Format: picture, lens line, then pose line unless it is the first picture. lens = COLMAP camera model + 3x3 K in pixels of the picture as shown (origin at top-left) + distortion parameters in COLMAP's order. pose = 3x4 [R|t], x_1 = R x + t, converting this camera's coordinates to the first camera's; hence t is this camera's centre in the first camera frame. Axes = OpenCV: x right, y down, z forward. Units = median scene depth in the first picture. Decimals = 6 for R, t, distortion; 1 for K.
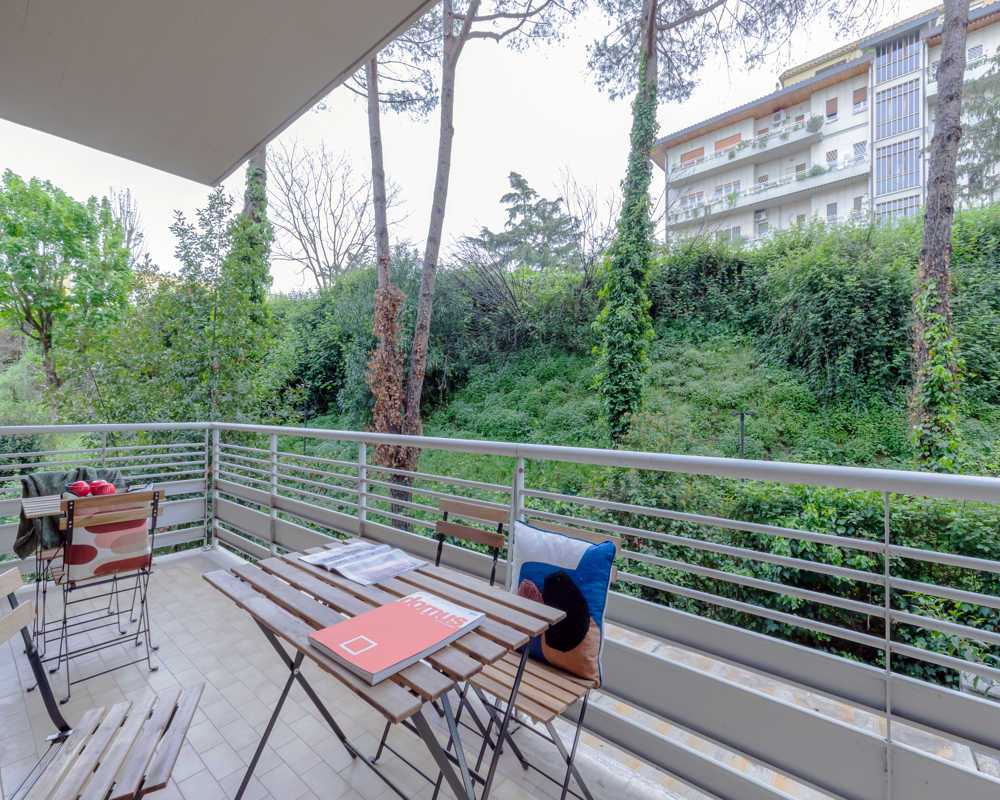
lens RADIAL K [[455.1, 0, 498.9], [0, 455.1, 399.0], [0, 0, 1]] dist [0.003815, 0.000712]
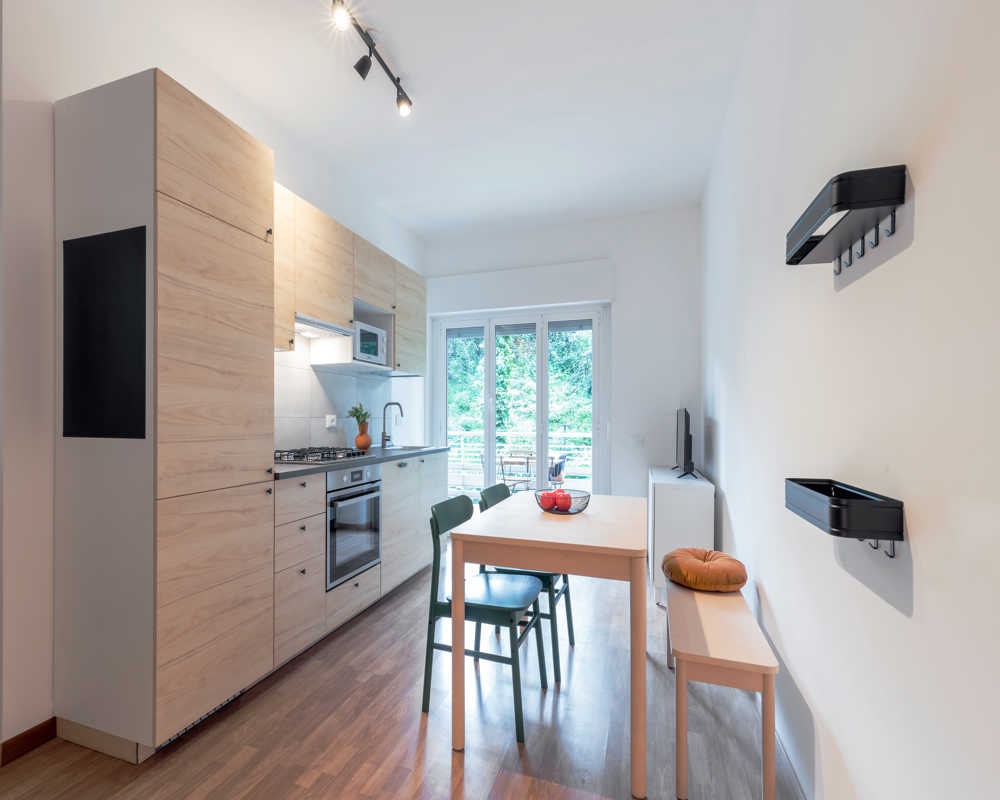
lens RADIAL K [[455.1, 0, 495.0], [0, 455.1, 420.9], [0, 0, 1]] dist [0.003815, 0.000712]
pose [[0.929760, -0.001820, 0.368161, -0.227716], [-0.004733, 0.999846, 0.016896, -0.008953], [-0.368136, -0.017452, 0.929608, -0.323767]]
